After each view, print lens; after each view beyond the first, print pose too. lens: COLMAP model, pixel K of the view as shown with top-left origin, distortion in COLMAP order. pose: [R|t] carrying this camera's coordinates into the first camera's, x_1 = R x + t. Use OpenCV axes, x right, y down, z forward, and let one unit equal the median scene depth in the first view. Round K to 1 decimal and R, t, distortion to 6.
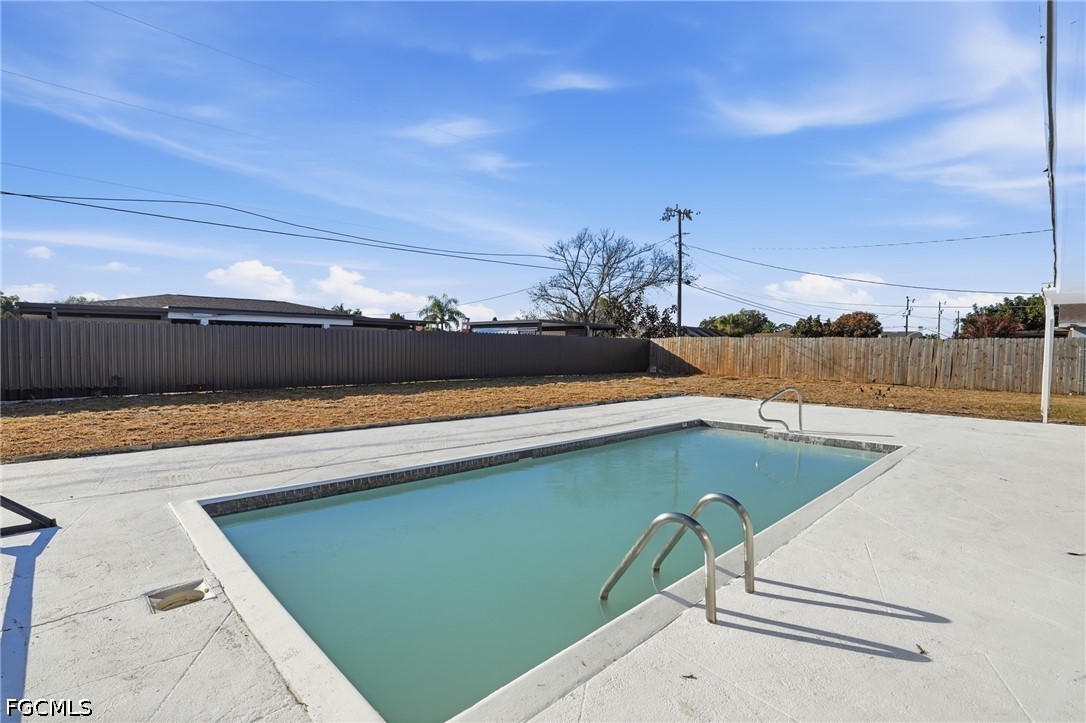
lens RADIAL K [[512.3, 0, 543.0], [0, 512.3, 361.5], [0, 0, 1]] dist [-0.038000, 0.000078]
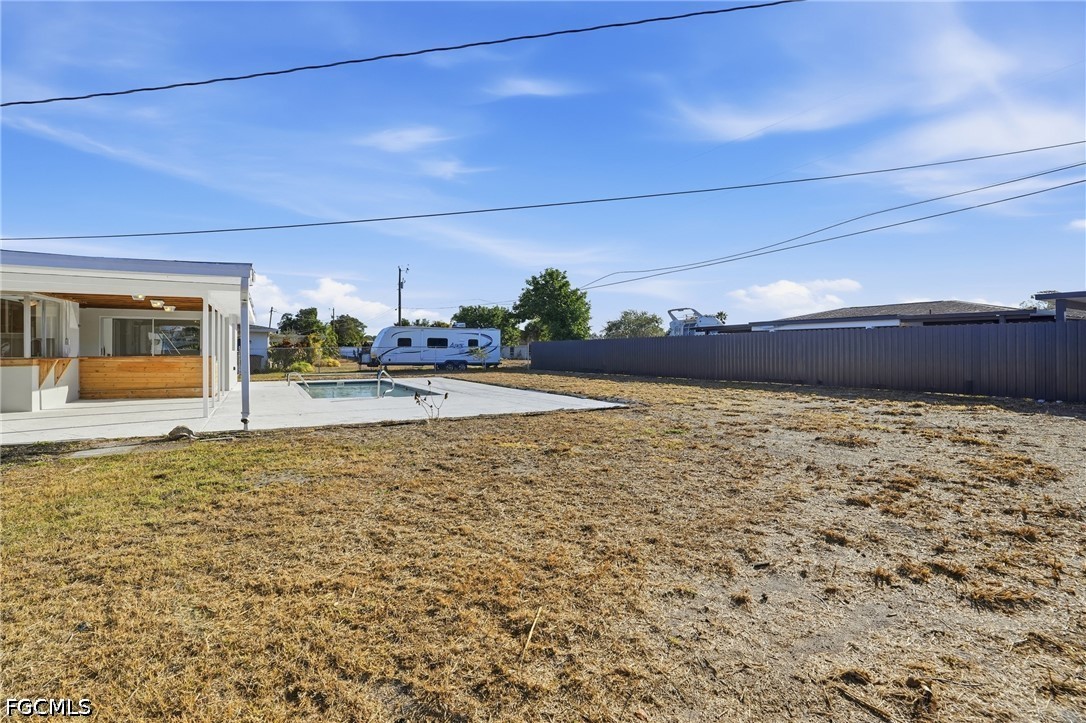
lens RADIAL K [[510.2, 0, 538.0], [0, 510.2, 353.0], [0, 0, 1]] dist [-0.075747, 0.028705]
pose [[-0.259852, -0.006767, -0.965625, 0.539098], [-0.028114, 0.999605, 0.000560, -0.005135], [0.965239, 0.027293, -0.259939, 0.536137]]
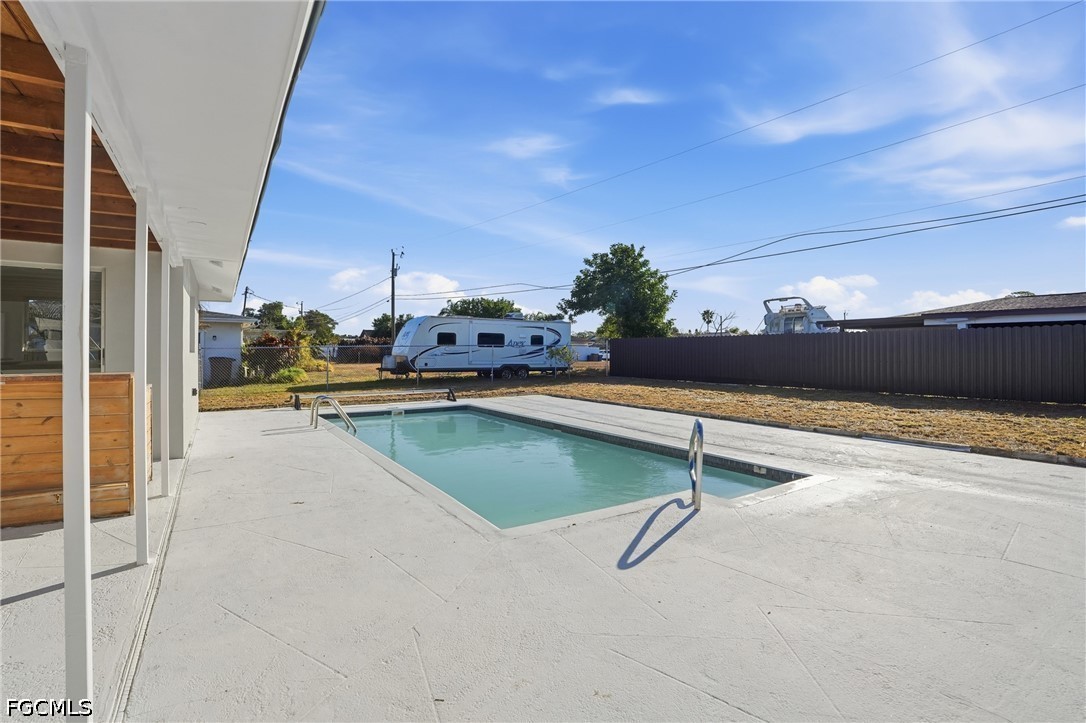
lens RADIAL K [[506.9, 0, 538.8], [0, 506.9, 353.4], [0, 0, 1]] dist [-0.071282, 0.027206]
pose [[-0.187003, -0.004431, -0.982349, 0.289575], [-0.028969, 0.999580, 0.001006, -0.002736], [0.981932, 0.028646, -0.187053, 0.268291]]
